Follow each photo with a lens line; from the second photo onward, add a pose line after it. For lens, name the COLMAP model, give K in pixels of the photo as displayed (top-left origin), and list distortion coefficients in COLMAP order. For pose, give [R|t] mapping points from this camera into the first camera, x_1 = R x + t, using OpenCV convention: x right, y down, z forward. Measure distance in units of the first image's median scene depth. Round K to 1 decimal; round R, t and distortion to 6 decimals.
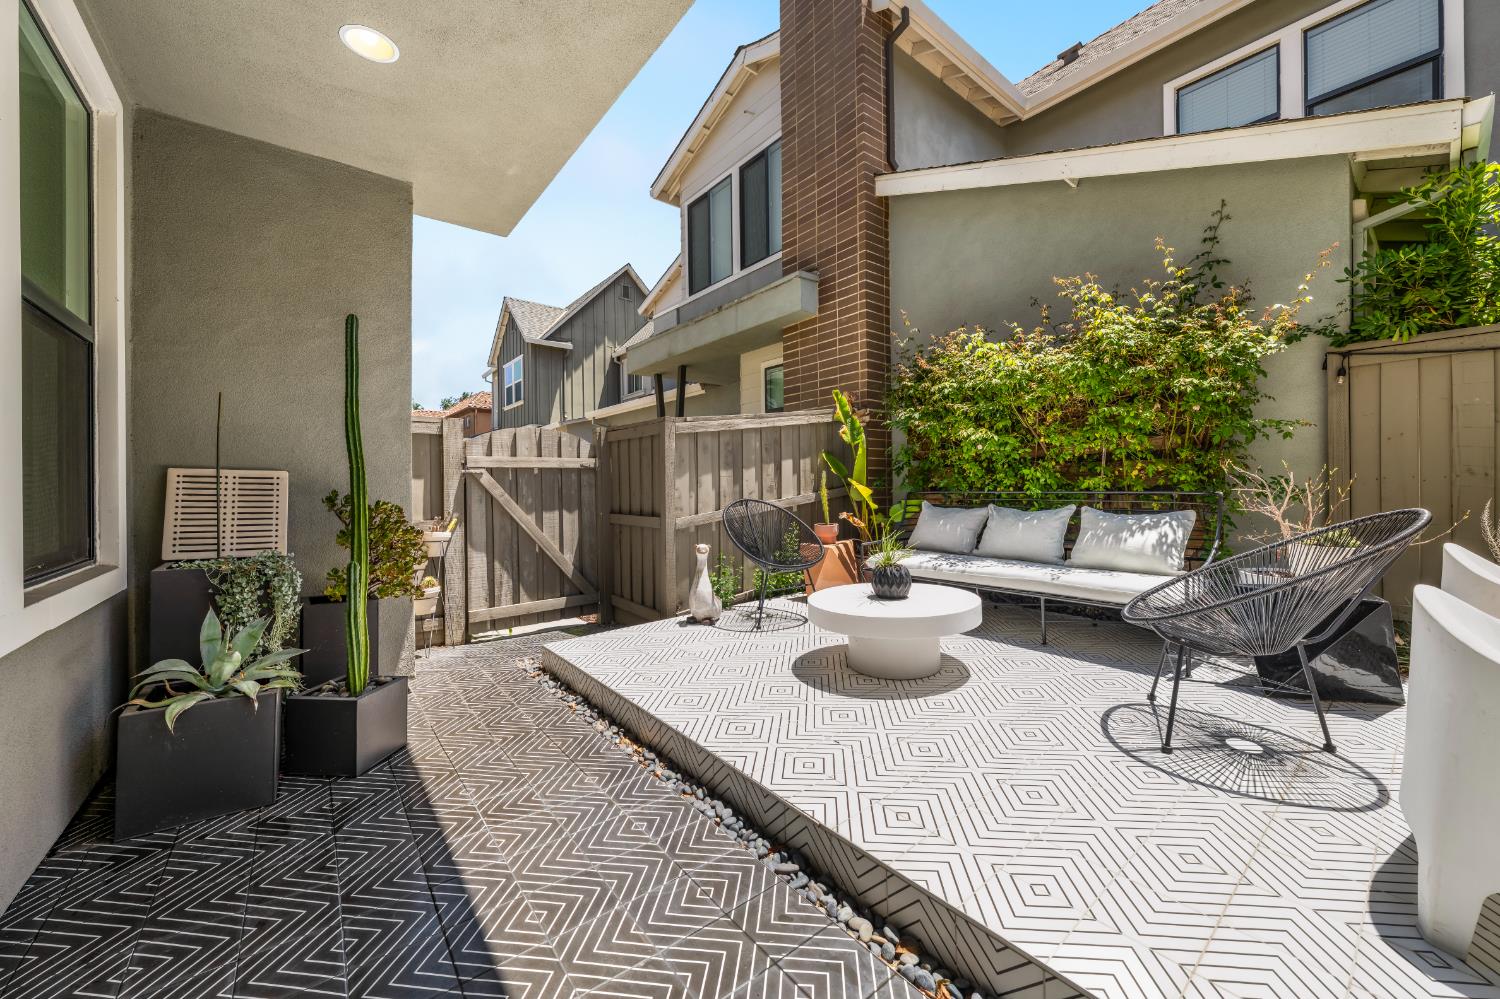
lens RADIAL K [[555.8, 0, 744.1], [0, 555.8, 493.1], [0, 0, 1]] dist [0.001763, -0.000004]
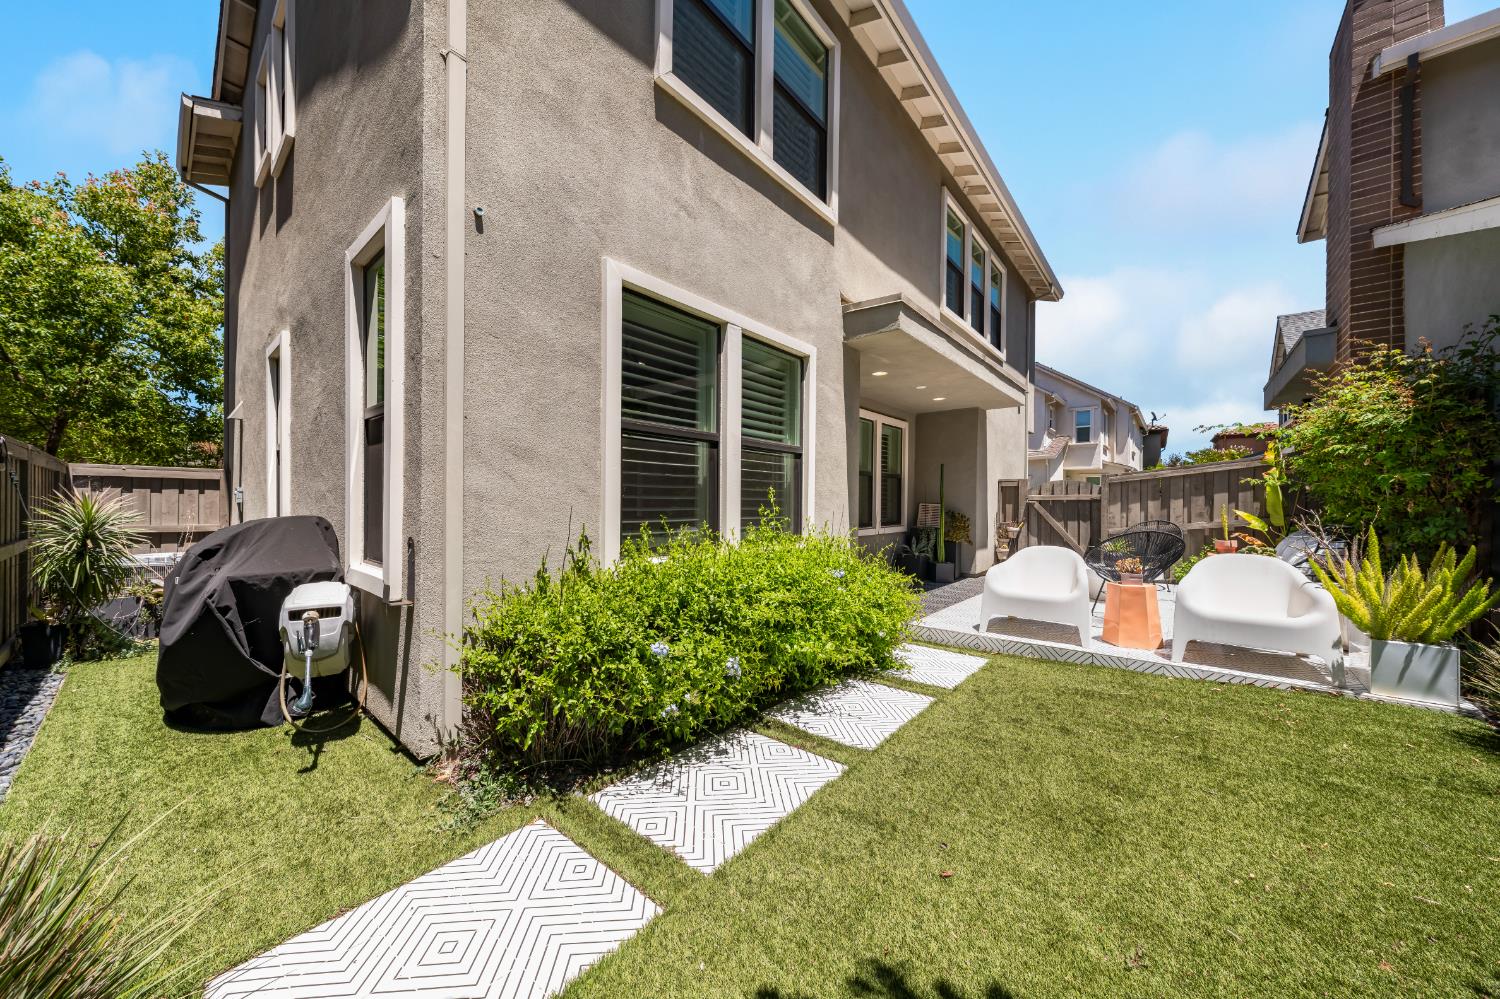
lens RADIAL K [[507.0, 0, 753.2], [0, 507.0, 511.1], [0, 0, 1]] dist [0.000413, 0.000080]
pose [[0.220897, 0.019498, -0.975102, 0.896190], [-0.011854, 0.999780, 0.017306, -0.017810], [0.975225, 0.007736, 0.221080, -0.391869]]
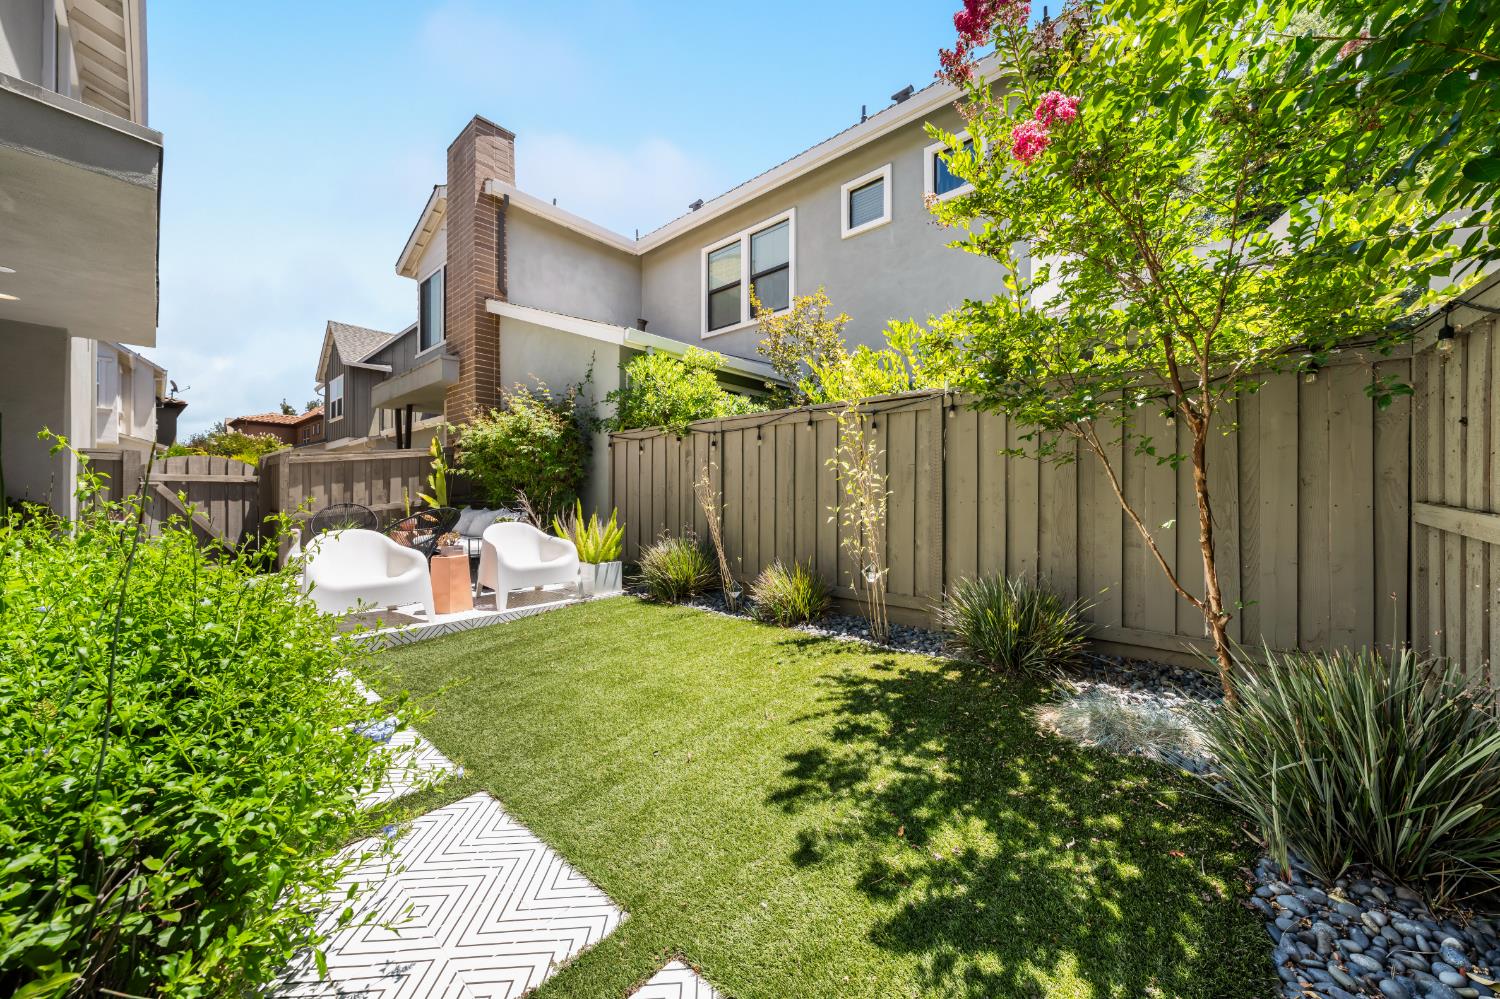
lens RADIAL K [[521.3, 0, 750.0], [0, 521.3, 499.5], [0, 0, 1]] dist [-0.000583, -0.000065]
pose [[0.983224, 0.005788, 0.182311, 0.669555], [-0.005732, 0.999983, -0.000839, -0.000904], [-0.182312, -0.000220, 0.983241, -0.563995]]
